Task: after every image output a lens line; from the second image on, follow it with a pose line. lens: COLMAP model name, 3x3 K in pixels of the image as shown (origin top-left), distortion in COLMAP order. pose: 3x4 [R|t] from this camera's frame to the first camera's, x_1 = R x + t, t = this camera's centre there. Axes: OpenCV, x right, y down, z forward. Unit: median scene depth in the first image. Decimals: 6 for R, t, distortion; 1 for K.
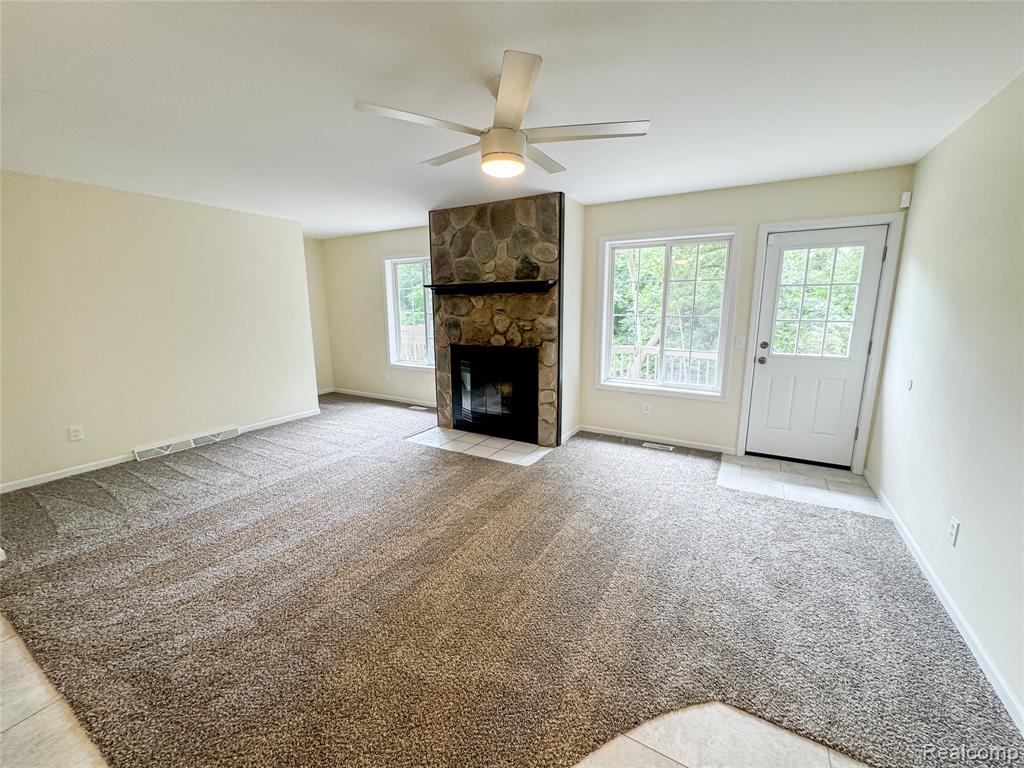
lens RADIAL K [[414.2, 0, 511.5], [0, 414.2, 383.8], [0, 0, 1]] dist [-0.001527, -0.000070]
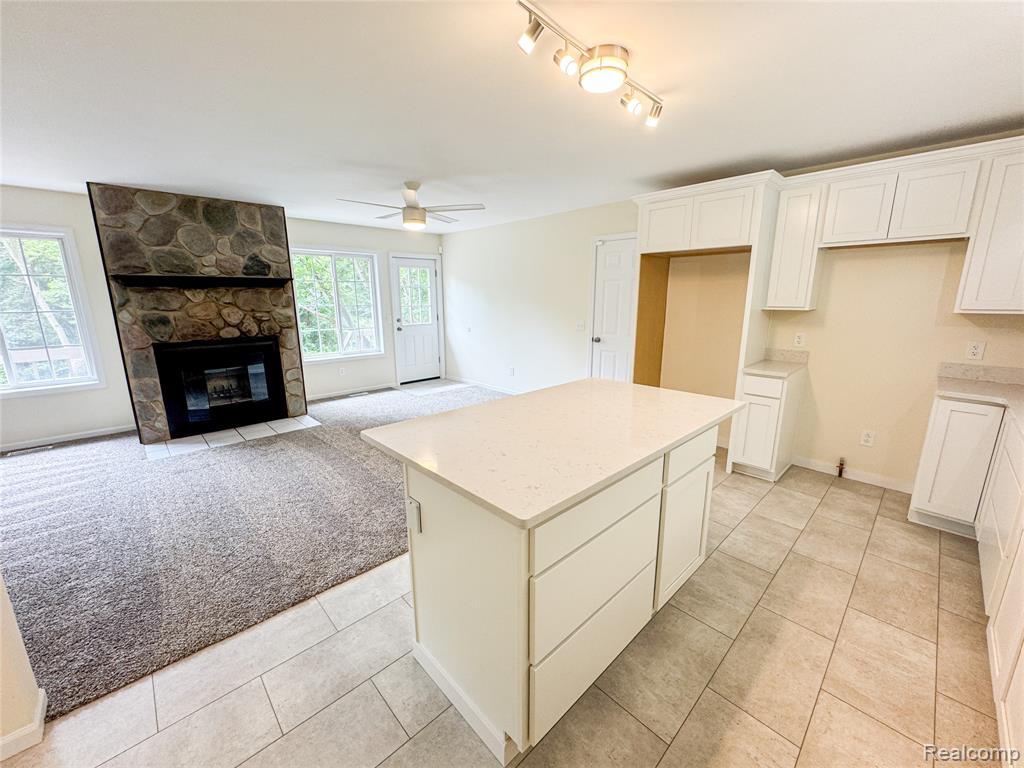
lens RADIAL K [[414.2, 0, 513.2], [0, 414.2, 384.8], [0, 0, 1]] dist [-0.001527, -0.000070]
pose [[0.273993, -0.201322, 0.940424, -0.863442], [0.184295, 0.970714, 0.154112, -0.007184], [-0.943909, 0.131090, 0.303071, 0.033788]]
